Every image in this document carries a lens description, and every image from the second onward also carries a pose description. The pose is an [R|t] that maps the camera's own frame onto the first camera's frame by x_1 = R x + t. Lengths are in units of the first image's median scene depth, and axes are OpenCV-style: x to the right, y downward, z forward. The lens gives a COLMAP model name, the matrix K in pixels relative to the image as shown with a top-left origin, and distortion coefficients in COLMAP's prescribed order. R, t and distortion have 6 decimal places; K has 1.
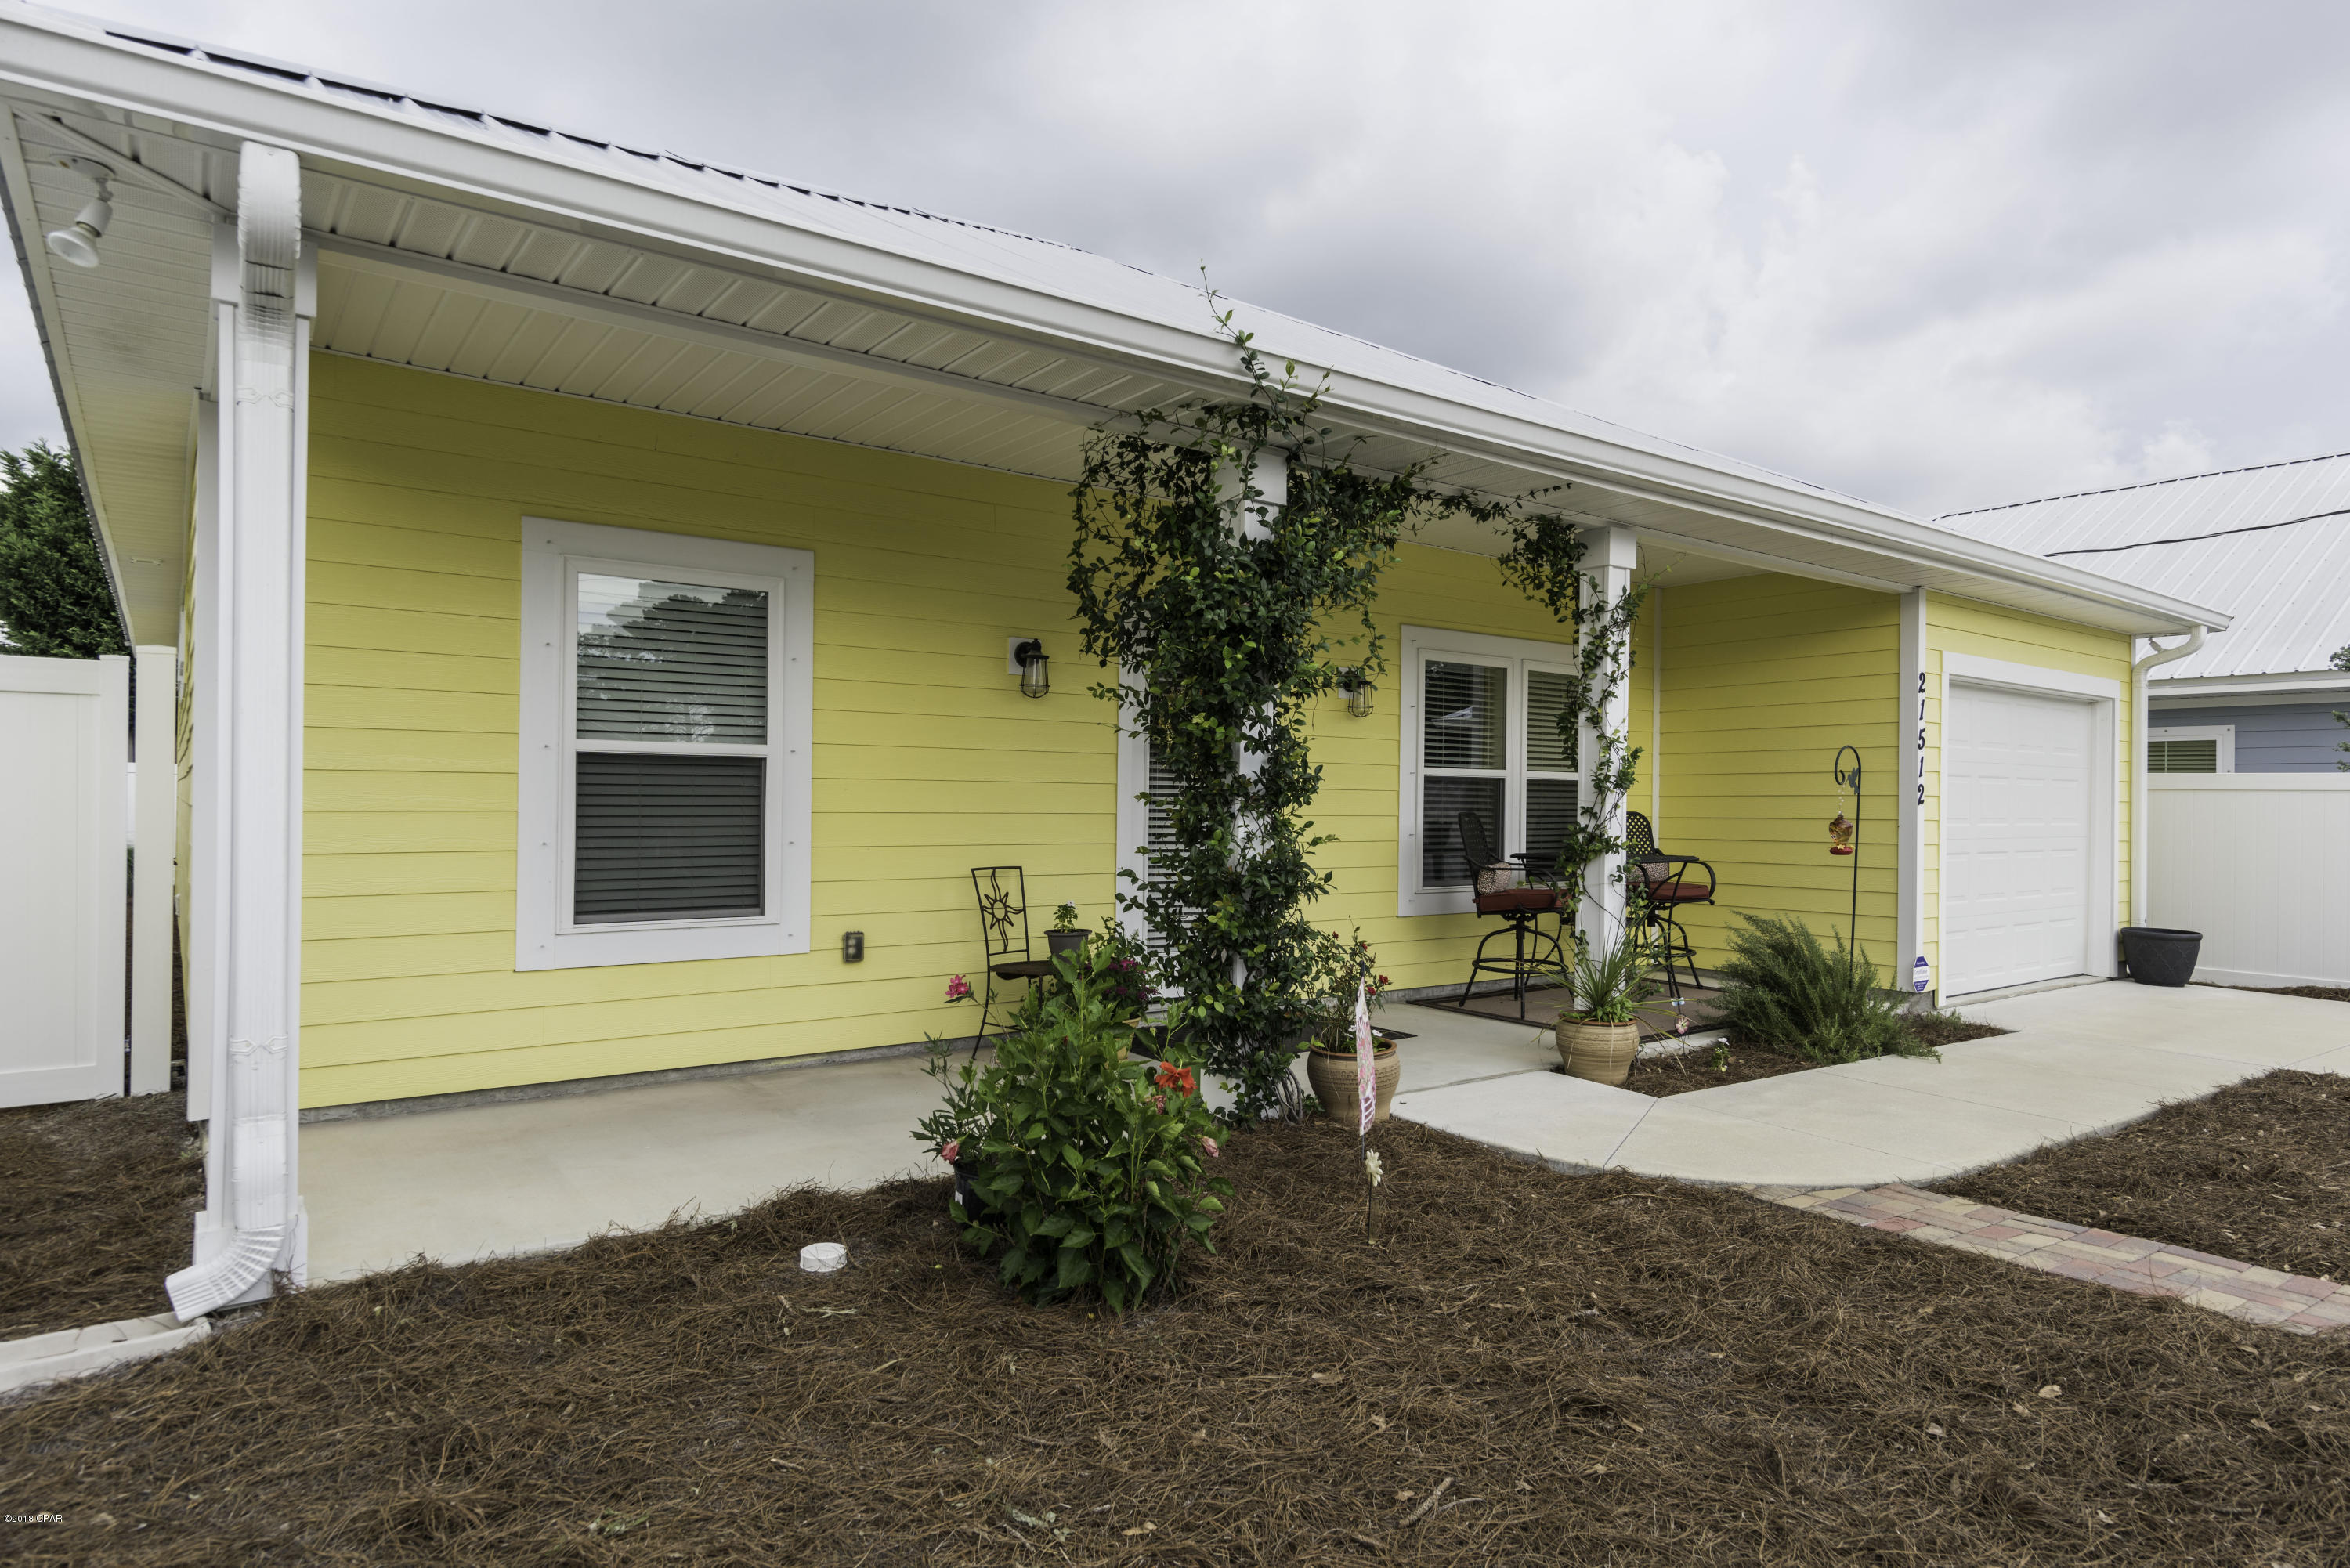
lens RADIAL K [[1358.9, 0, 1175.0], [0, 1358.9, 784.0], [0, 0, 1]] dist [0.002342, 0.000240]
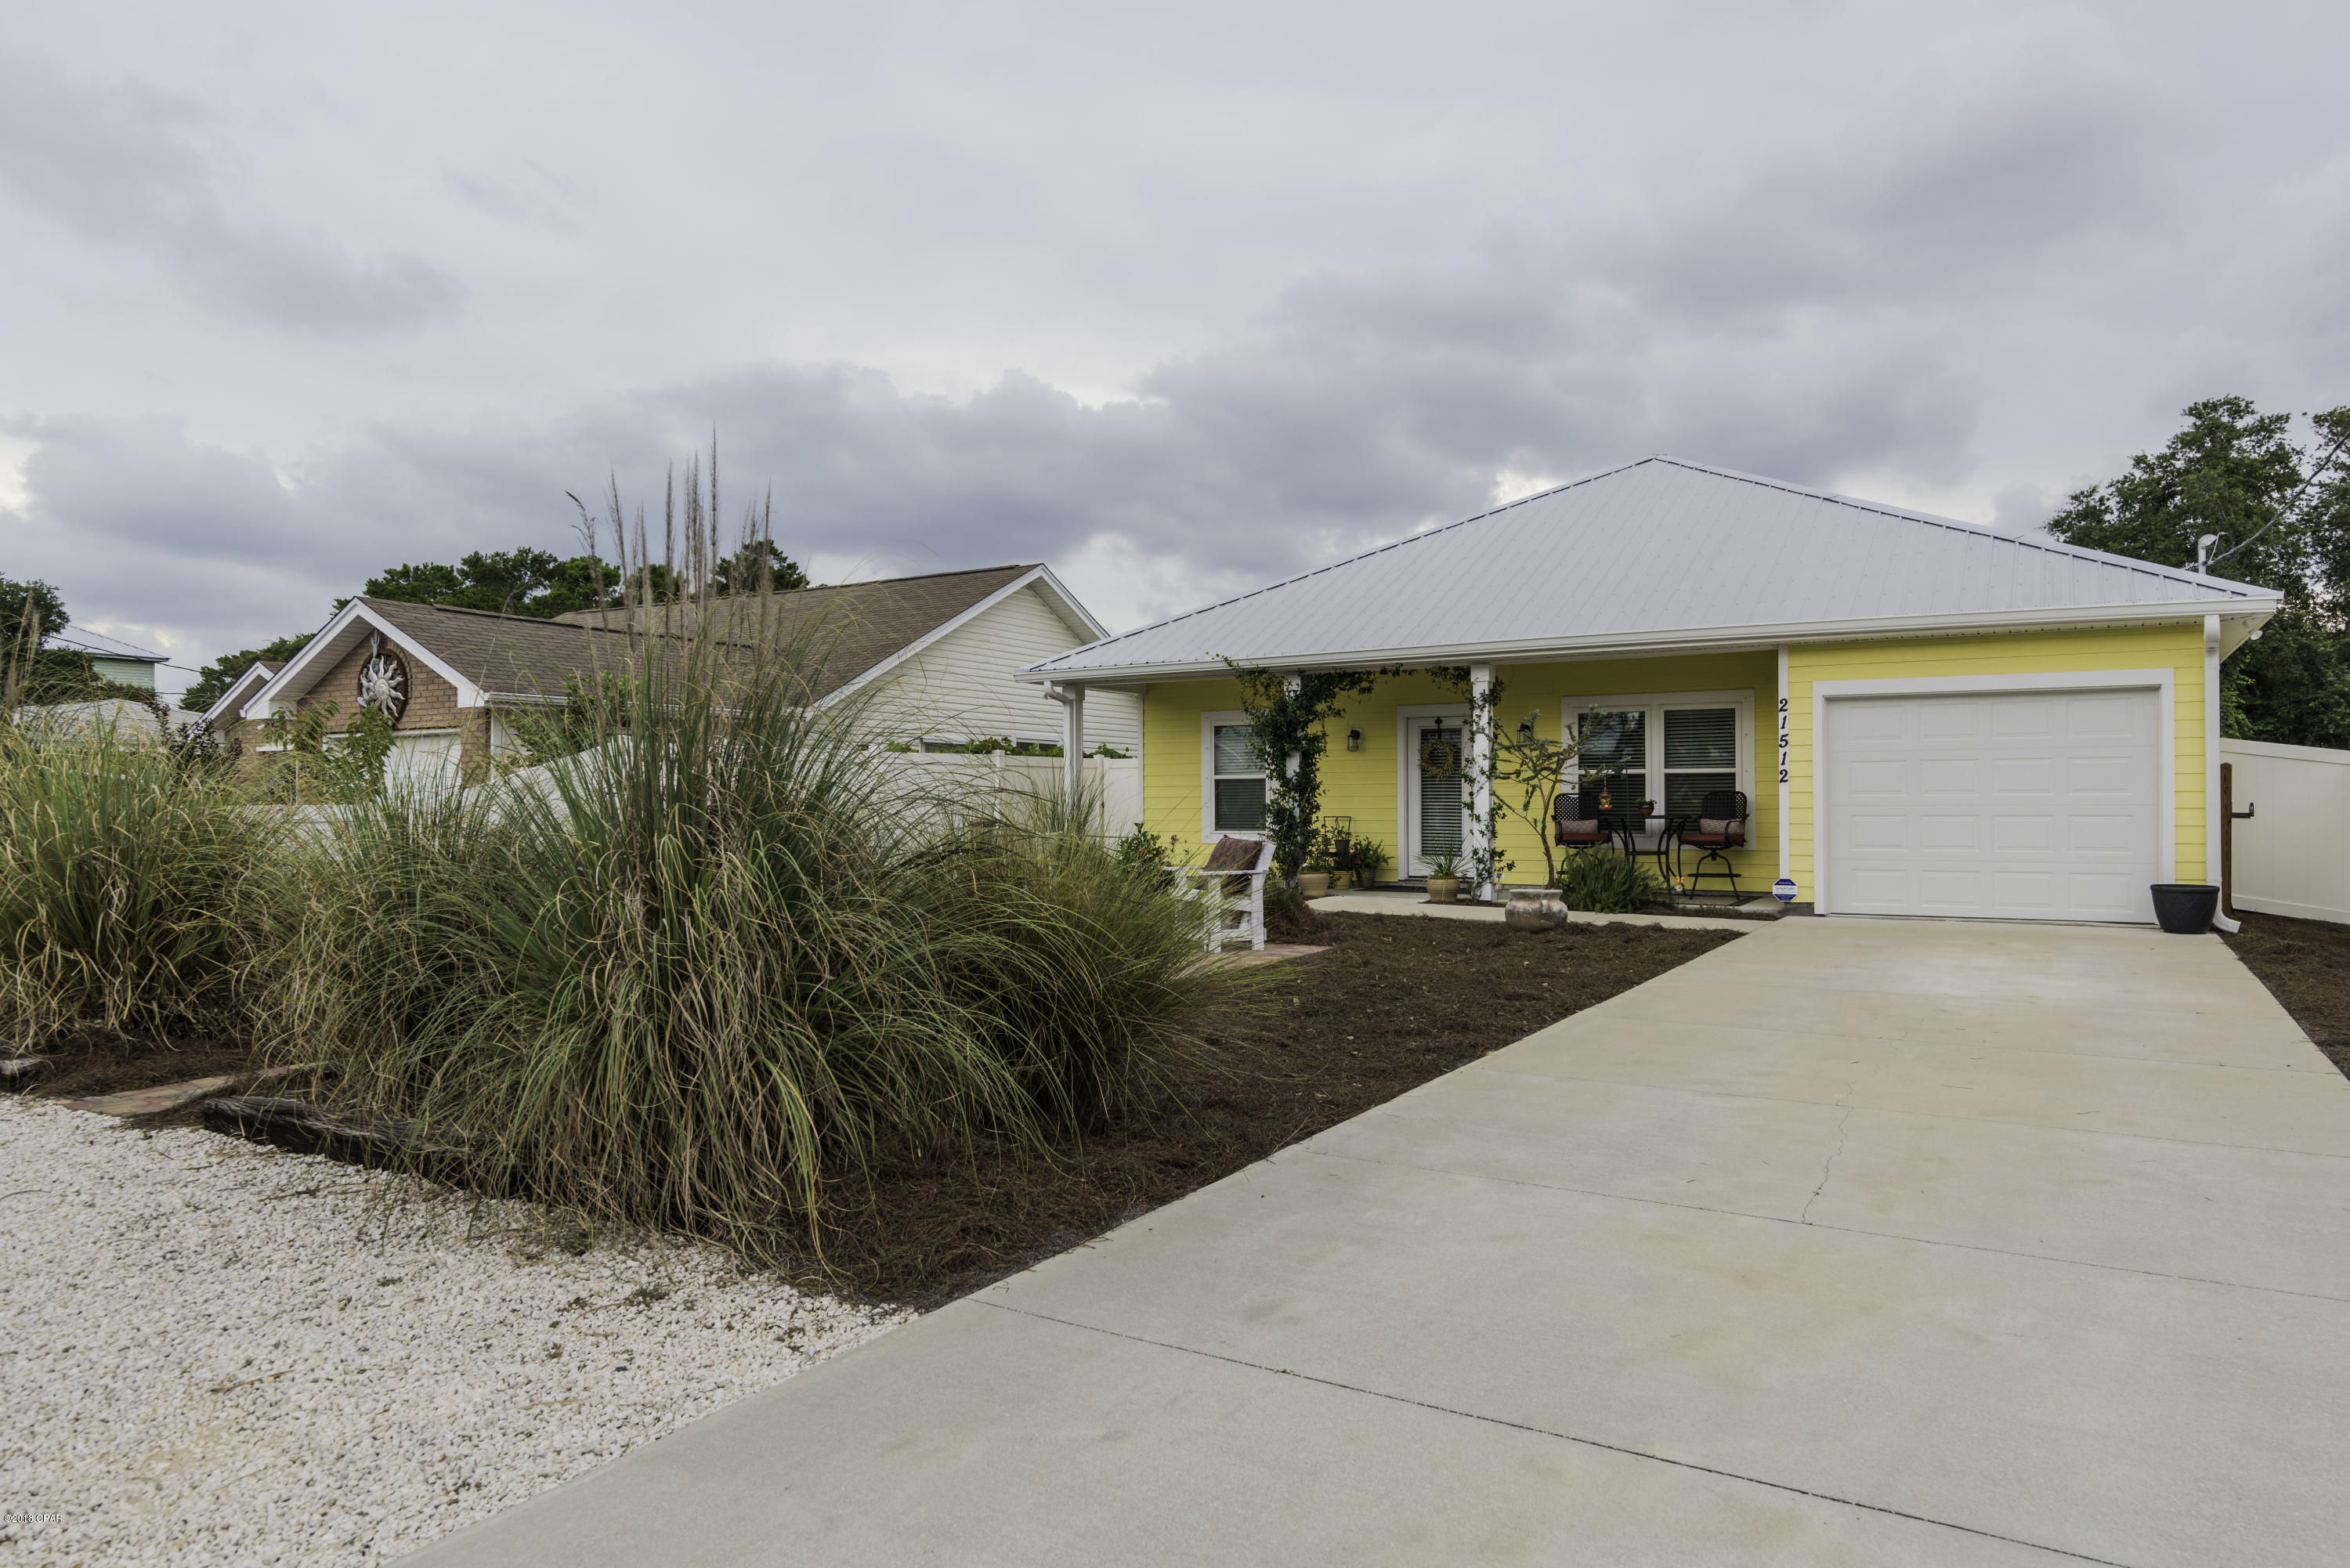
lens RADIAL K [[1499.6, 0, 1175.0], [0, 1499.6, 784.0], [0, 0, 1]] dist [-0.000092, 0.000186]
pose [[0.375426, -0.026918, -0.926461, 1.820798], [0.016357, 0.999615, -0.022415, 0.042599], [0.926708, -0.006739, 0.375722, -0.297696]]
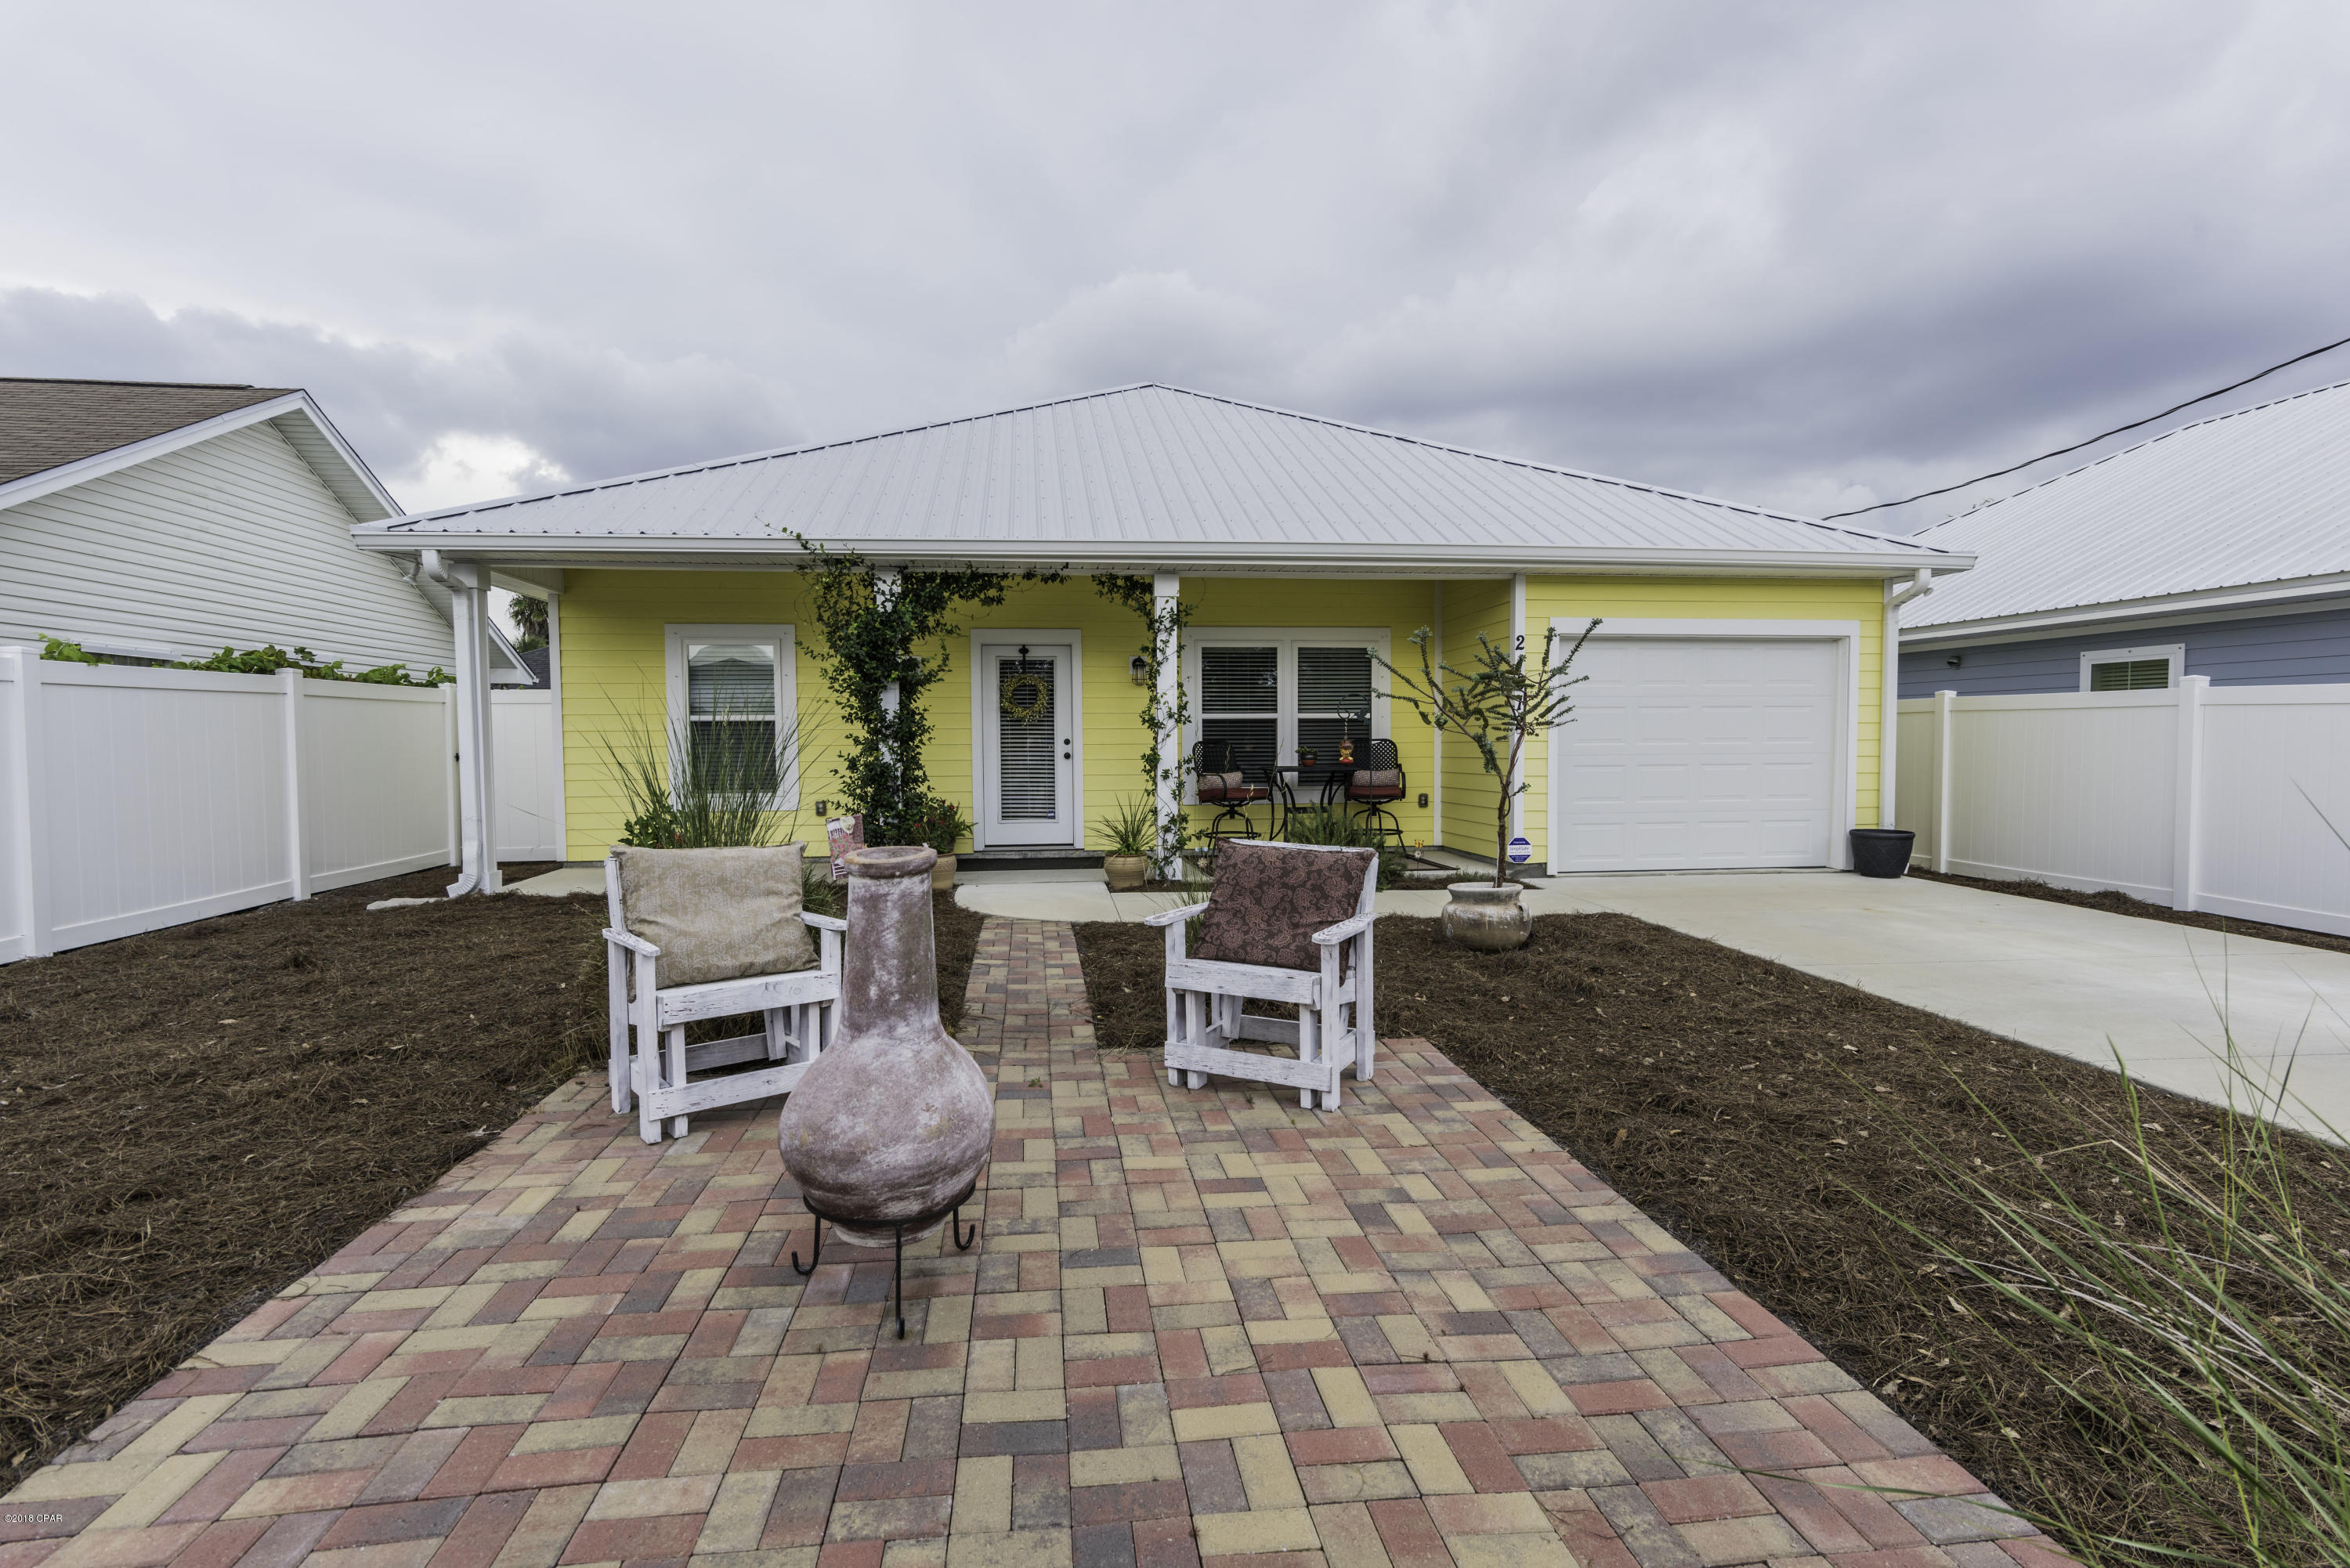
lens RADIAL K [[1133.5, 0, 1178.0], [0, 1133.5, 783.7], [0, 0, 1]] dist [0.018523, 0.000833]
pose [[0.868996, 0.001527, -0.494817, 0.789552], [0.022083, 0.998879, 0.041865, 0.013222], [0.494326, -0.047308, 0.867988, -0.189383]]
